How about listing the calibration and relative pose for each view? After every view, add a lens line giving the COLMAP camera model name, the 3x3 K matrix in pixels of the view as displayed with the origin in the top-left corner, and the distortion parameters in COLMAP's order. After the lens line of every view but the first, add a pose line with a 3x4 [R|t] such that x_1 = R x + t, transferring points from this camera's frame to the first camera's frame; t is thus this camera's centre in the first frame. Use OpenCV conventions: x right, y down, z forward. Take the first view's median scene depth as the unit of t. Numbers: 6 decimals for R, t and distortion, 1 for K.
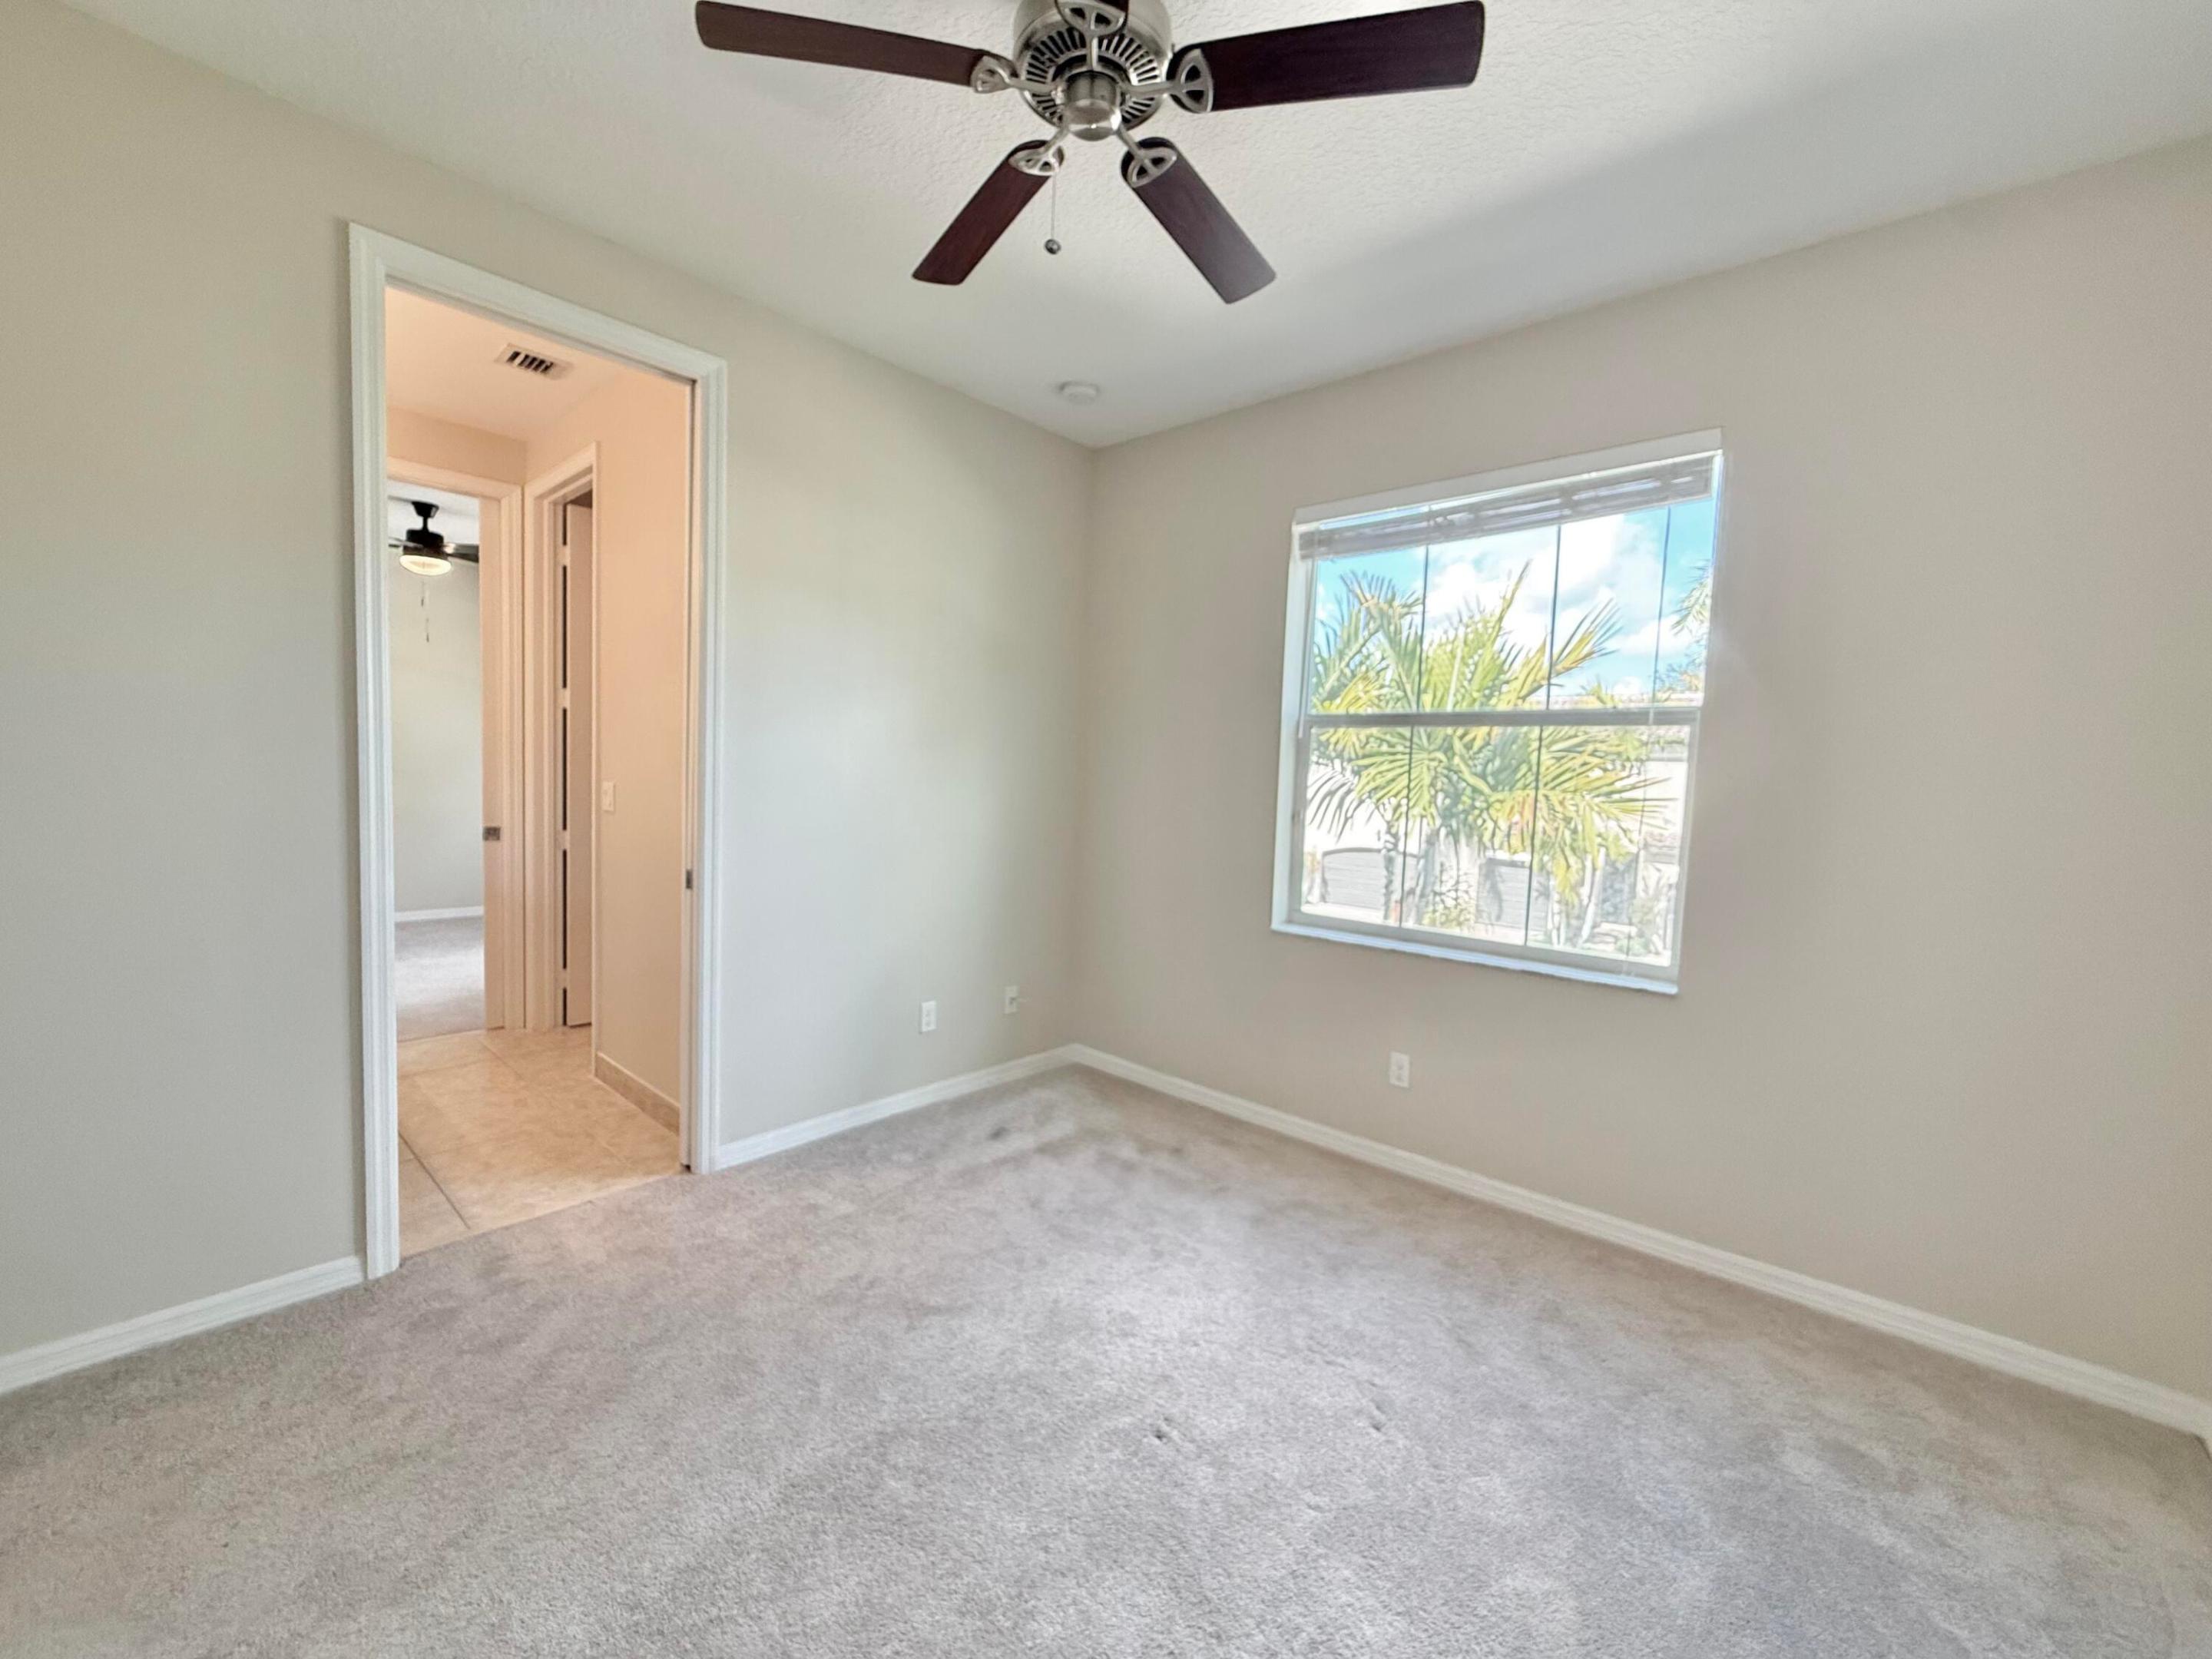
lens RADIAL K [[891.3, 0, 1096.4], [0, 891.3, 835.9], [0, 0, 1]] dist [-0.001012, -0.000160]
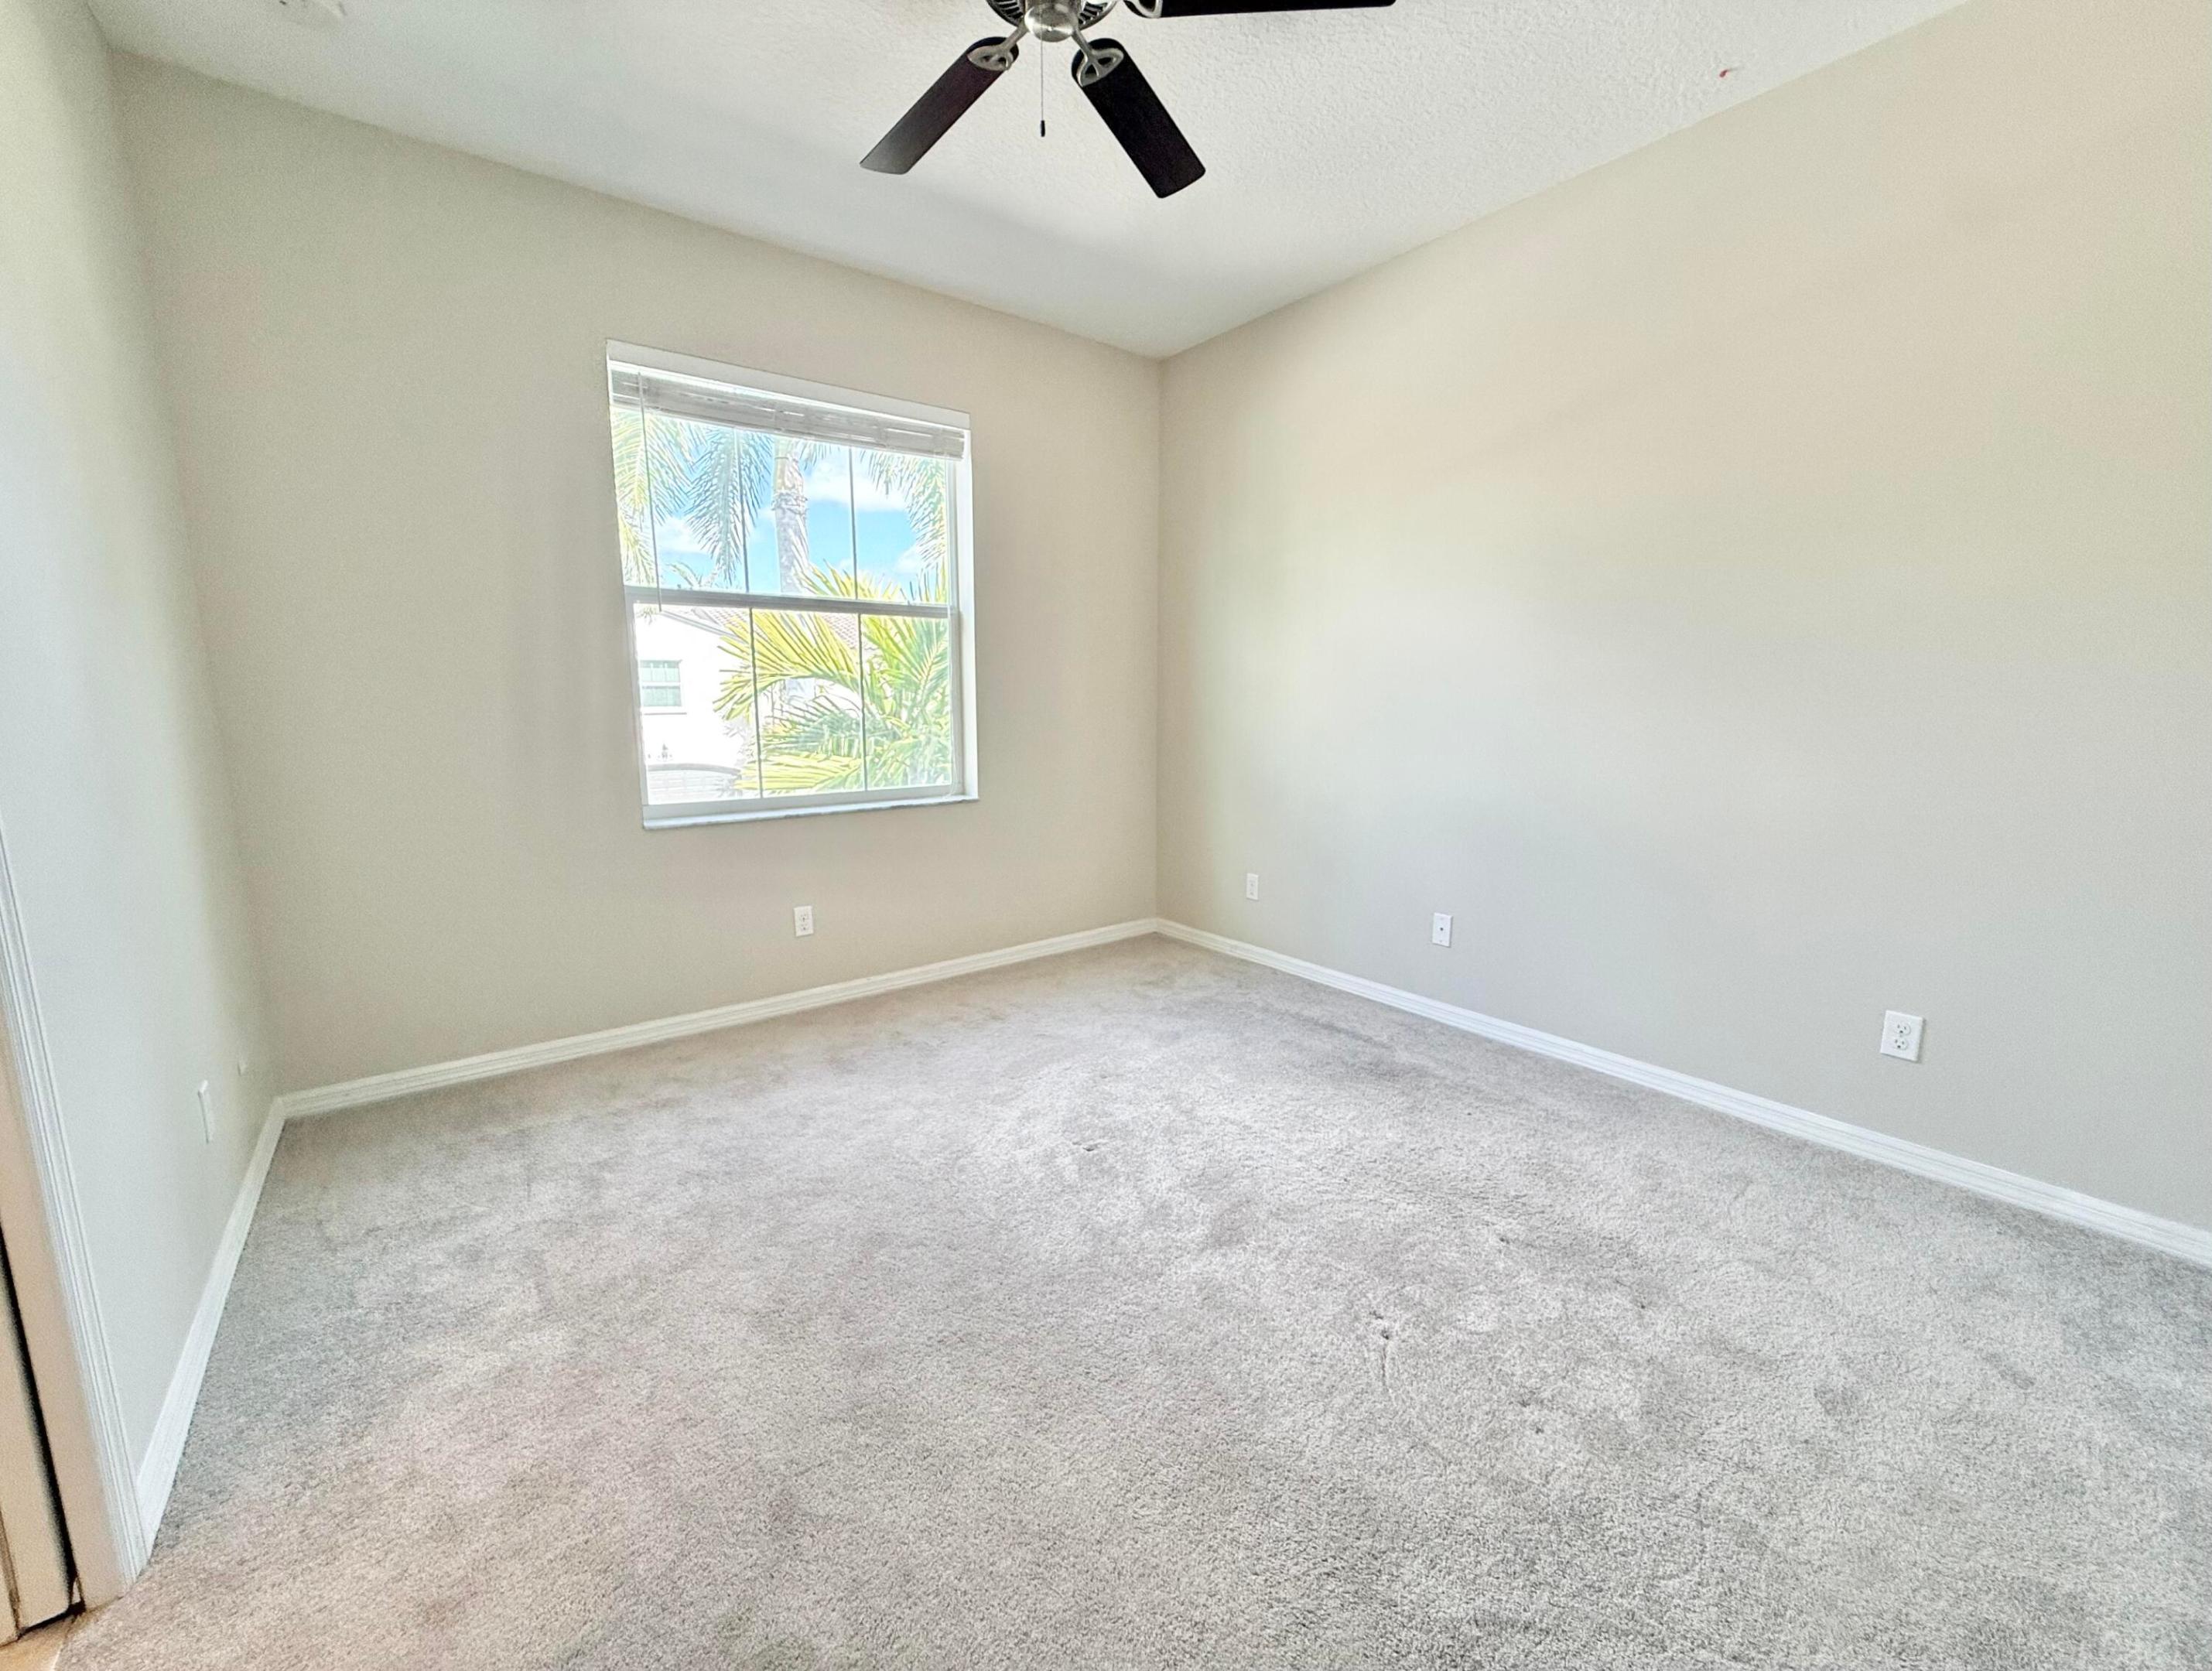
lens RADIAL K [[885.1, 0, 1102.3], [0, 885.1, 836.9], [0, 0, 1]] dist [0.001466, 0.000347]
pose [[0.186195, -0.192449, 0.963481, -0.749473], [0.080394, 0.980325, 0.180277, -0.013645], [-0.979218, 0.043892, 0.198003, 0.472234]]
